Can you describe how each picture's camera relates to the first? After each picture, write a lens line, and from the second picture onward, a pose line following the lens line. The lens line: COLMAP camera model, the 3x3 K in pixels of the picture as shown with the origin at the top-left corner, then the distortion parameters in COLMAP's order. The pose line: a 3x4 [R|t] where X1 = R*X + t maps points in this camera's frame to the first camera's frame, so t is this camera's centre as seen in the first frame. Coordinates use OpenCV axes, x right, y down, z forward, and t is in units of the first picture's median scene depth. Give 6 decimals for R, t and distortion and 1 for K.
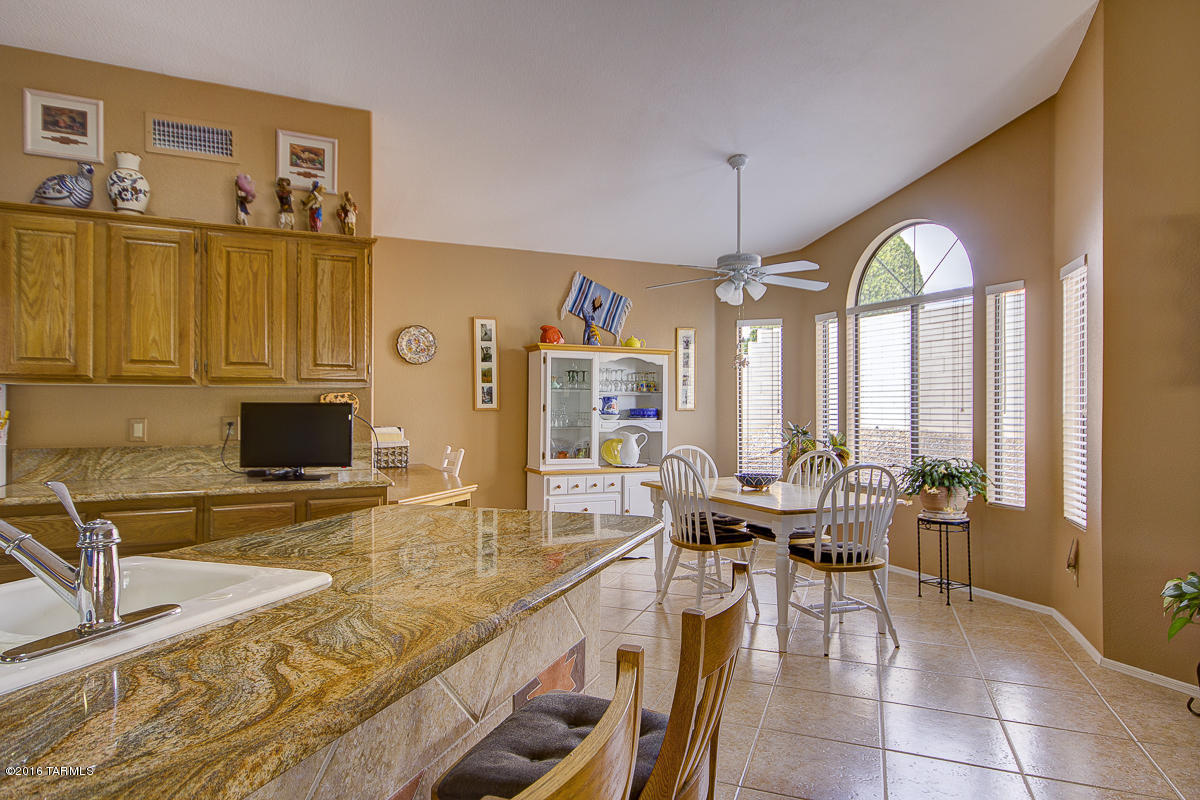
lens RADIAL K [[684.4, 0, 600.0], [0, 684.4, 400.0], [0, 0, 1]] dist [0.000568, -0.000582]
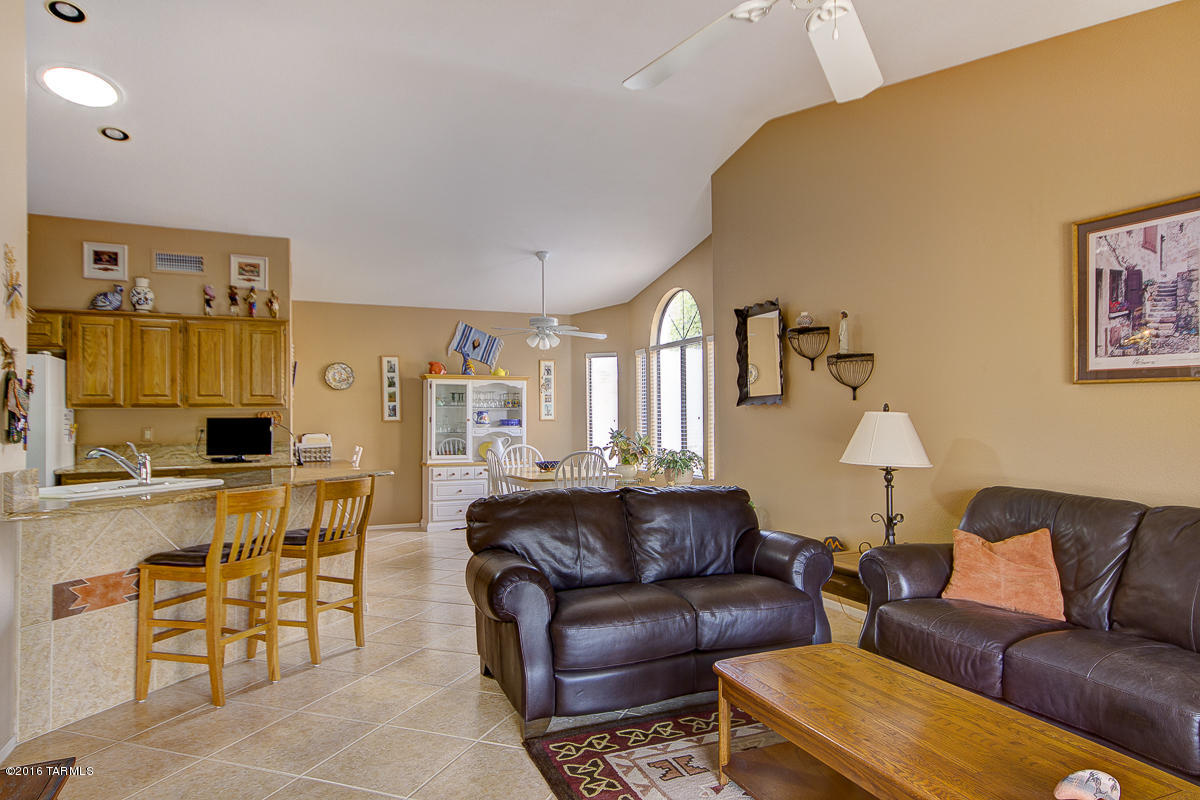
lens RADIAL K [[689.3, 0, 604.1], [0, 689.3, 406.0], [0, 0, 1]] dist [-0.002332, 0.000433]
pose [[0.999961, -0.008794, 0.000518, 0.346379], [0.008798, 0.999936, -0.007180, -0.004015], [-0.000455, 0.007184, 0.999974, -0.537765]]
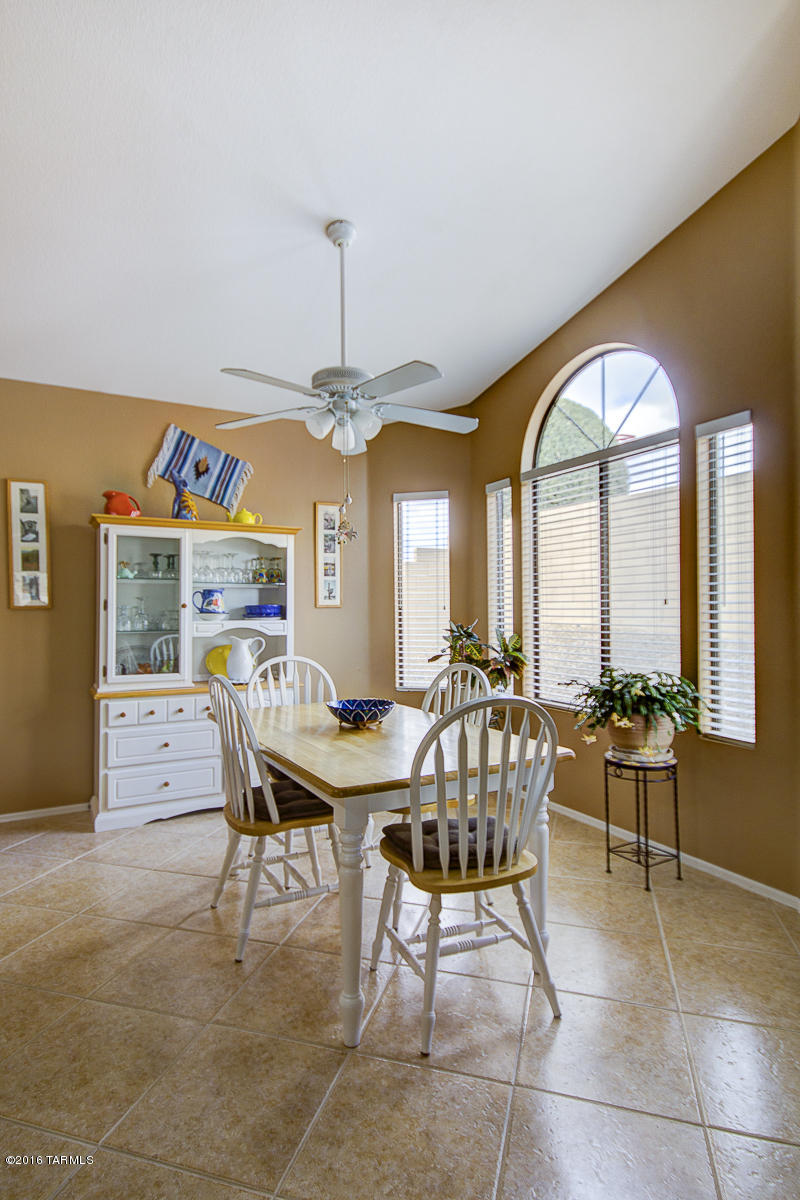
lens RADIAL K [[628.5, 0, 395.4], [0, 628.5, 600.2], [0, 0, 1]] dist [-0.002408, -0.000104]
pose [[0.996899, -0.006815, 0.078400, 0.211853], [0.006951, 0.999975, -0.001472, 0.012204], [-0.078388, 0.002013, 0.996921, 0.396463]]
